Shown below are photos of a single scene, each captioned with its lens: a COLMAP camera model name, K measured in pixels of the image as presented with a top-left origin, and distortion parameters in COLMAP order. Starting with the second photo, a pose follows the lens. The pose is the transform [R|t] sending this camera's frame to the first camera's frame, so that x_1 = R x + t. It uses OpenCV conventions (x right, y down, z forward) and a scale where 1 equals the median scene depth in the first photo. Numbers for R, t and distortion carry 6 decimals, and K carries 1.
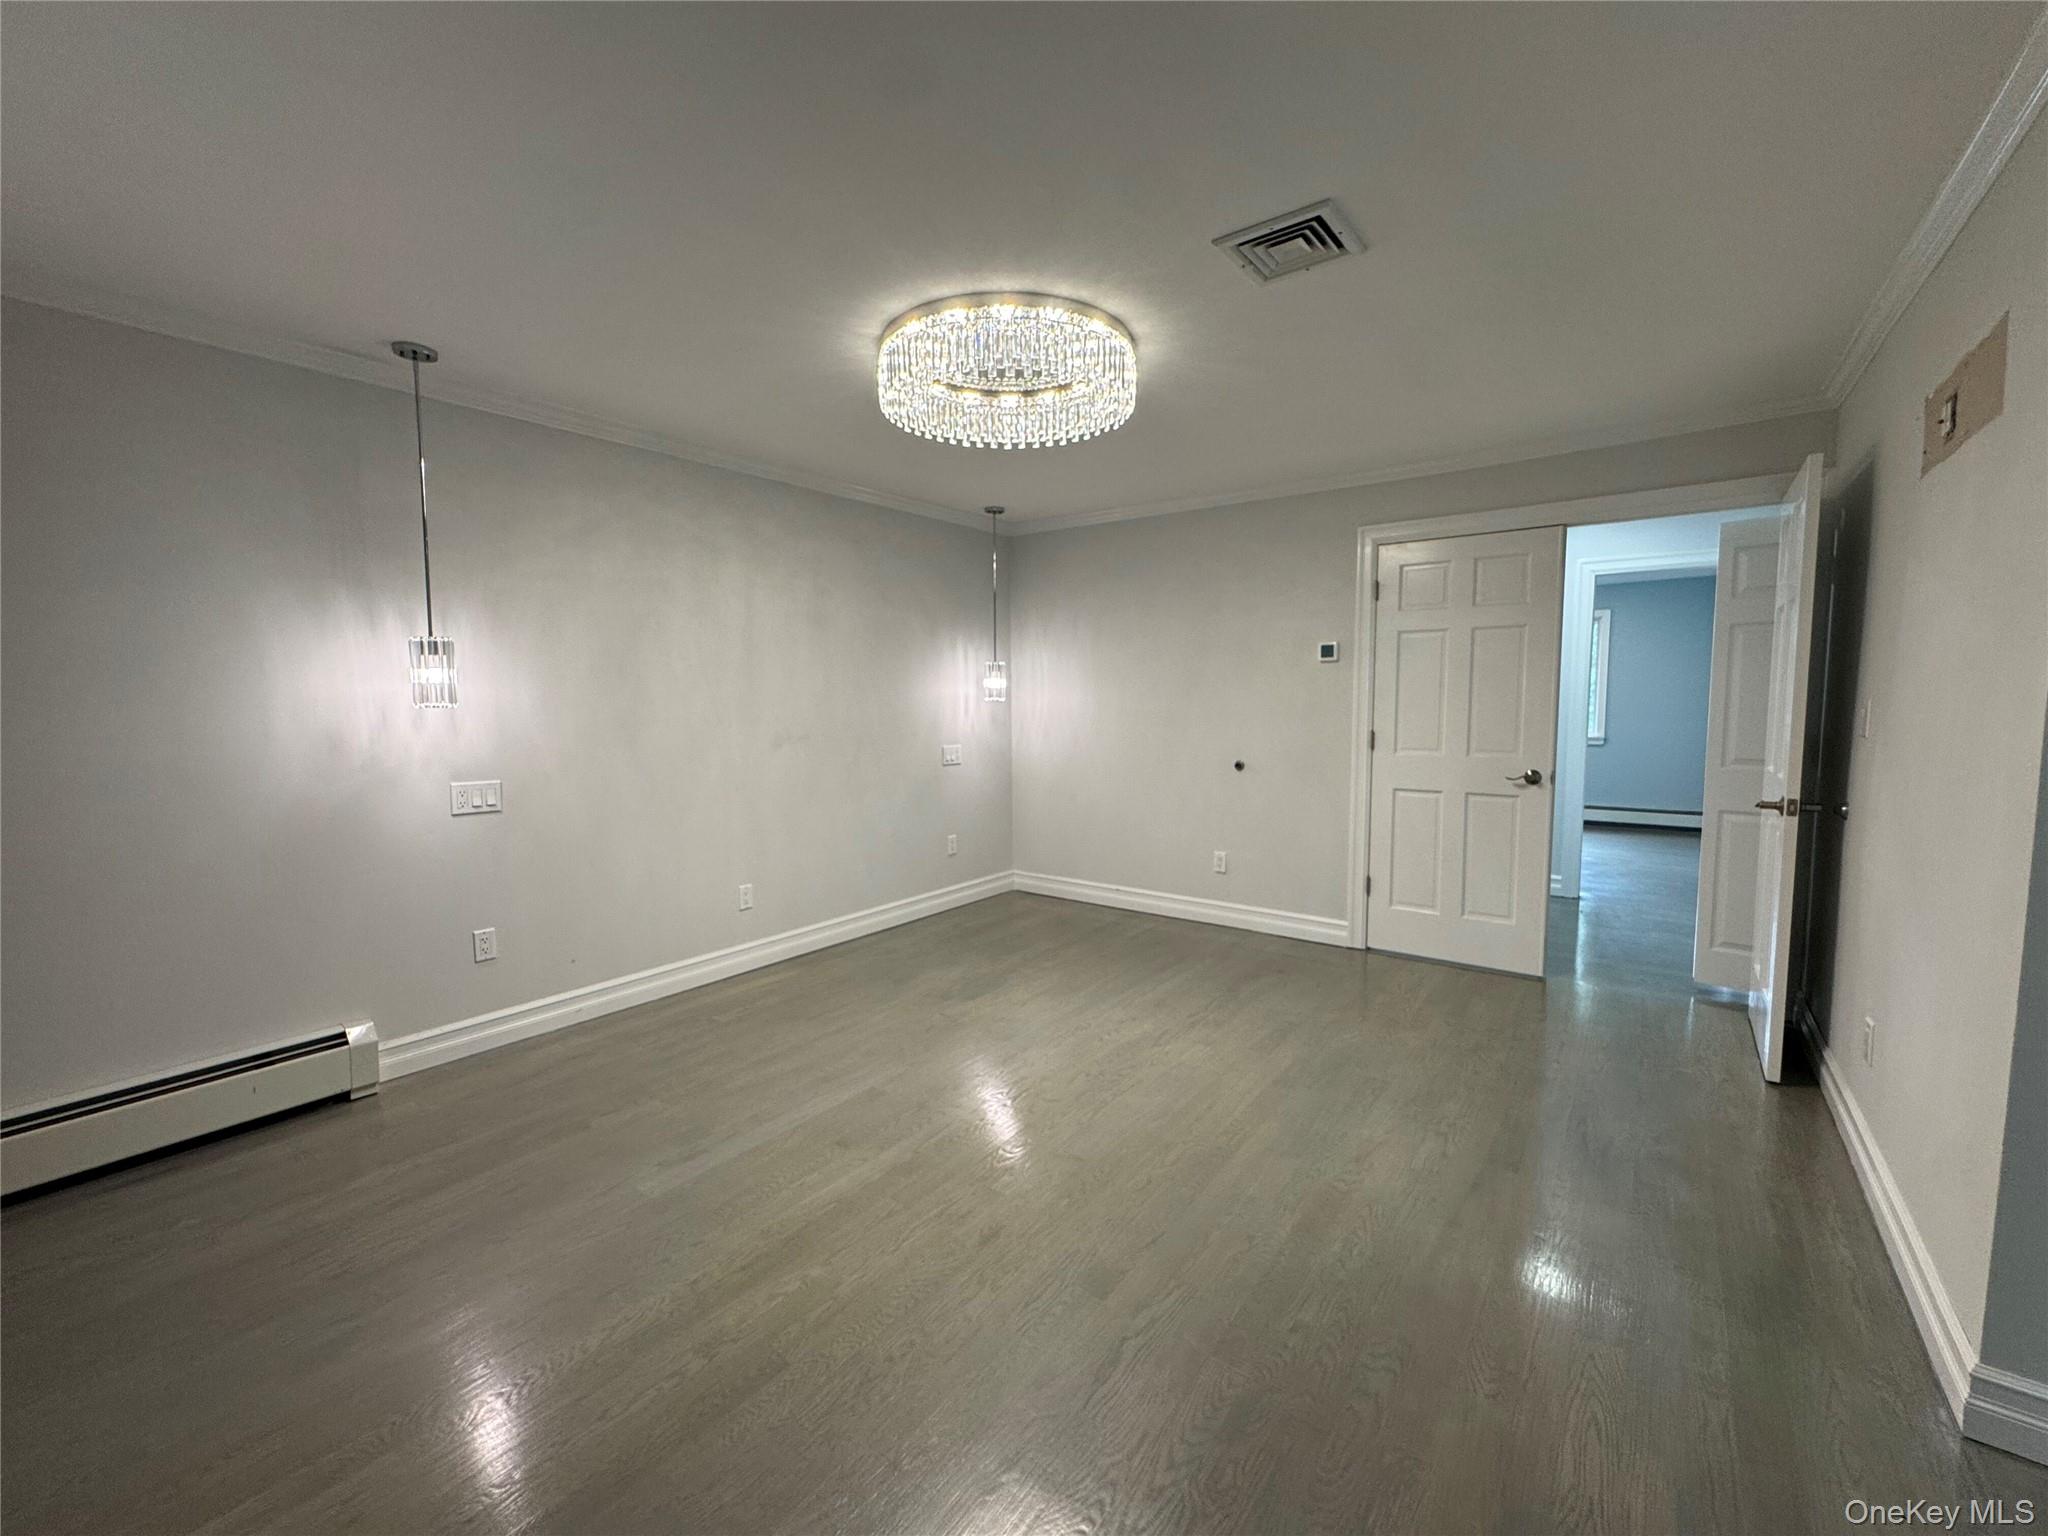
lens RADIAL K [[820.2, 0, 1024.0], [0, 820.2, 768.0], [0, 0, 1]] dist [-0.002285, 0.000121]
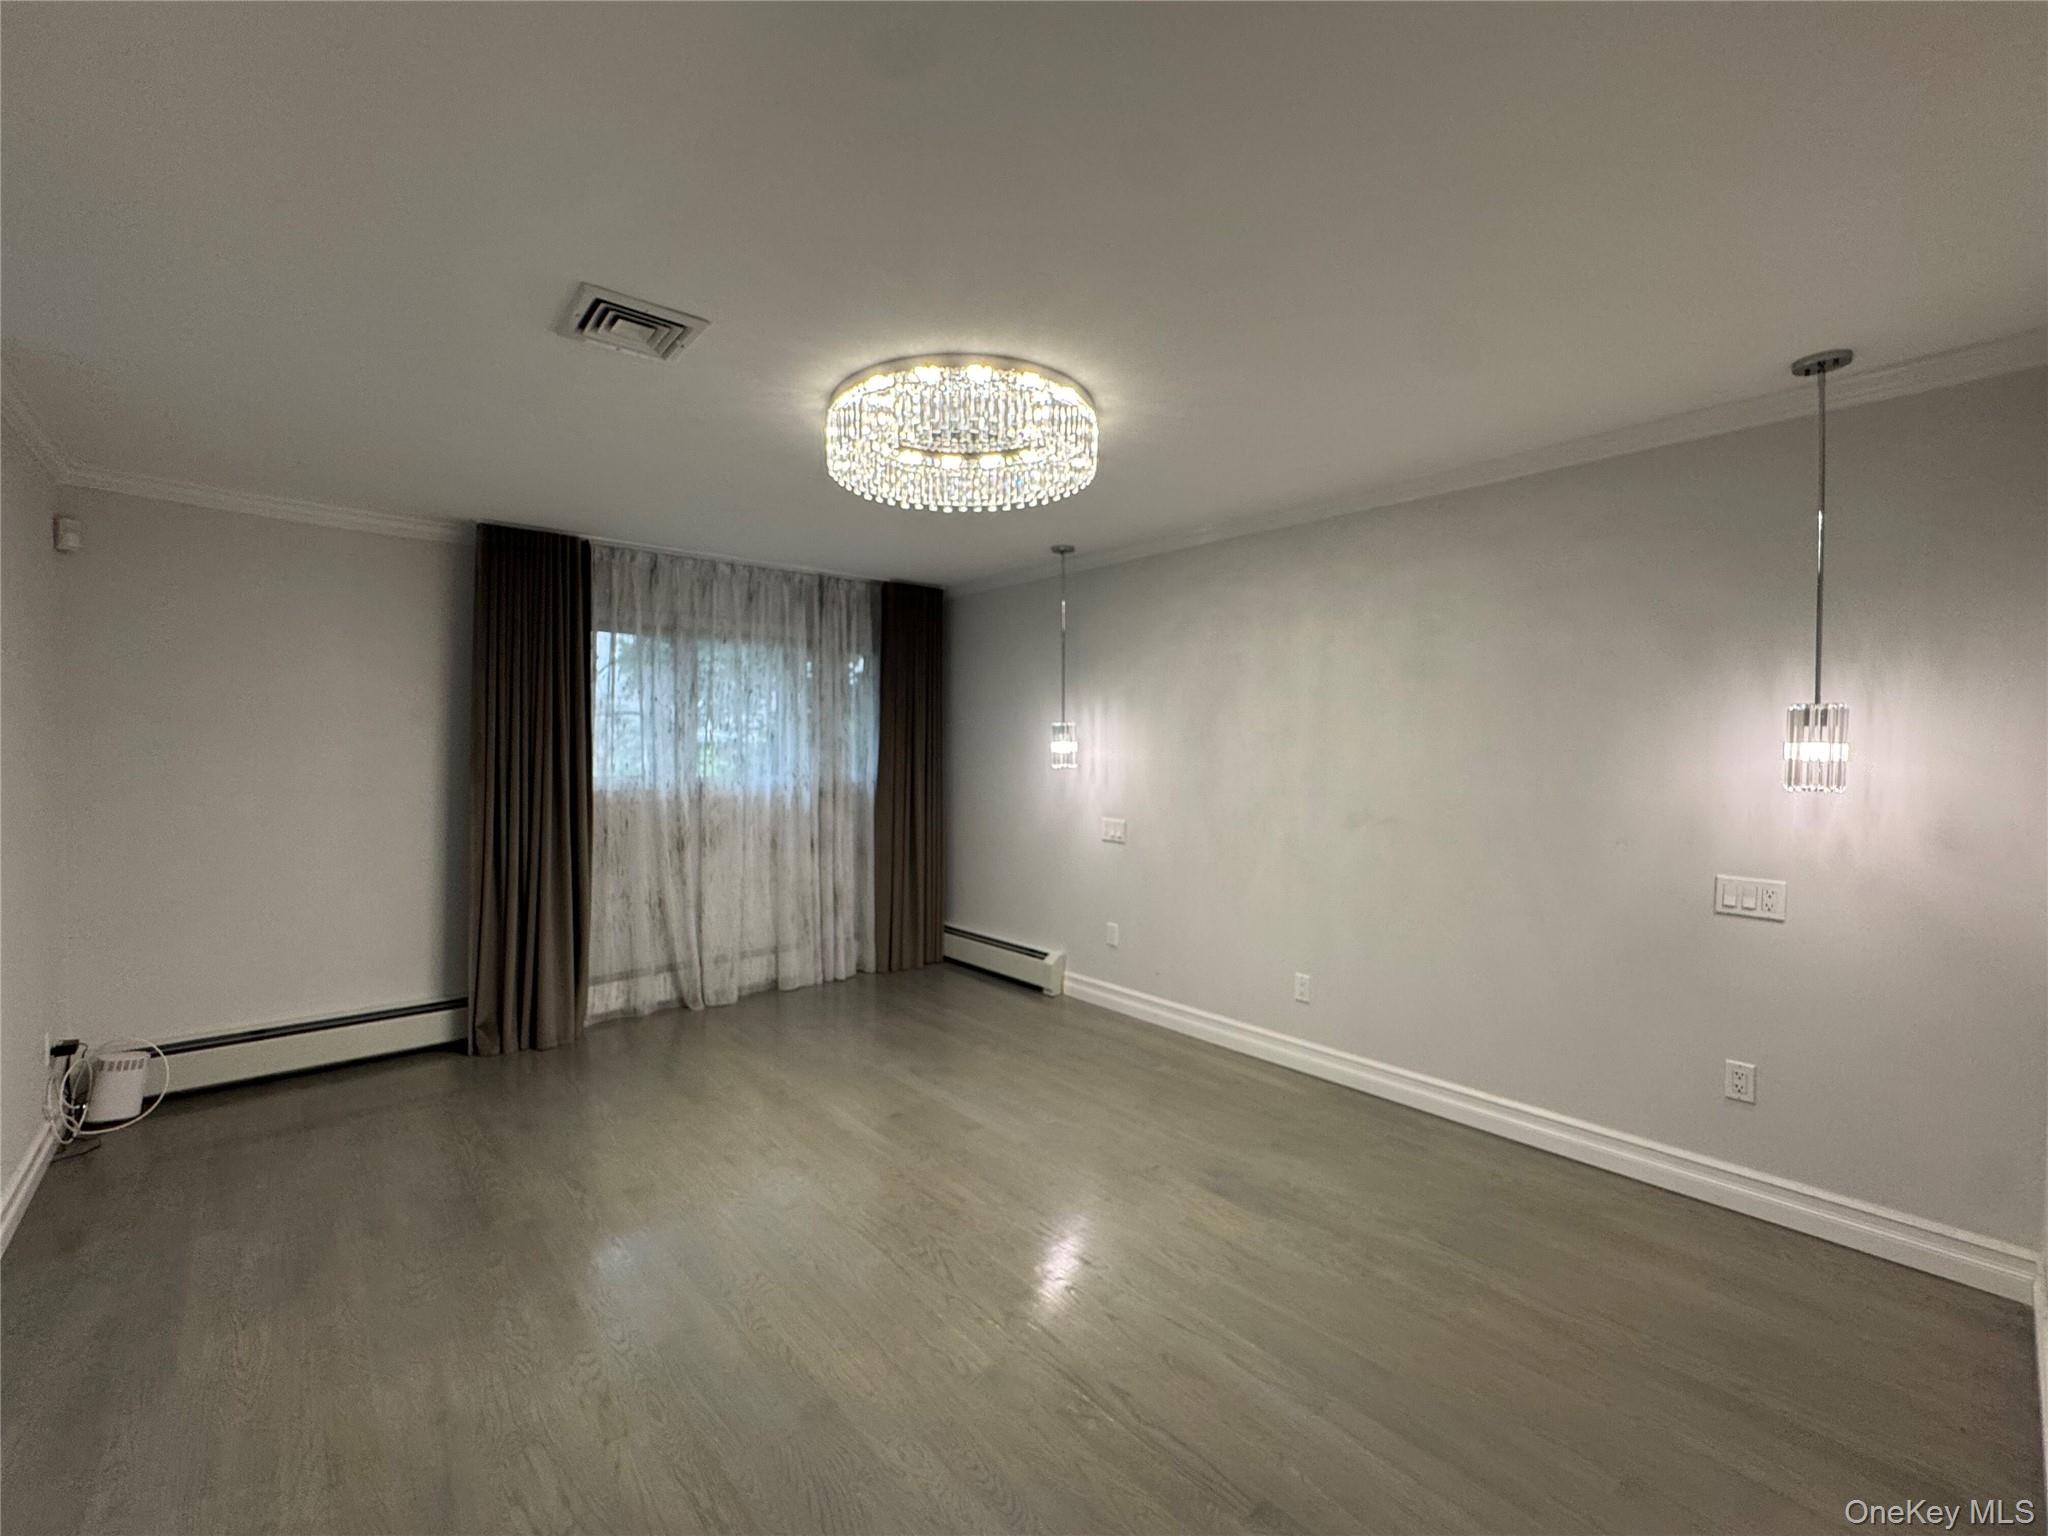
lens RADIAL K [[820.2, 0, 1024.0], [0, 820.2, 768.0], [0, 0, 1]] dist [-0.002285, 0.000121]
pose [[-0.175369, 0.013332, -0.984412, 0.664099], [-0.108960, 0.993503, 0.032866, -0.087532], [0.978455, 0.113025, -0.172777, 0.927255]]
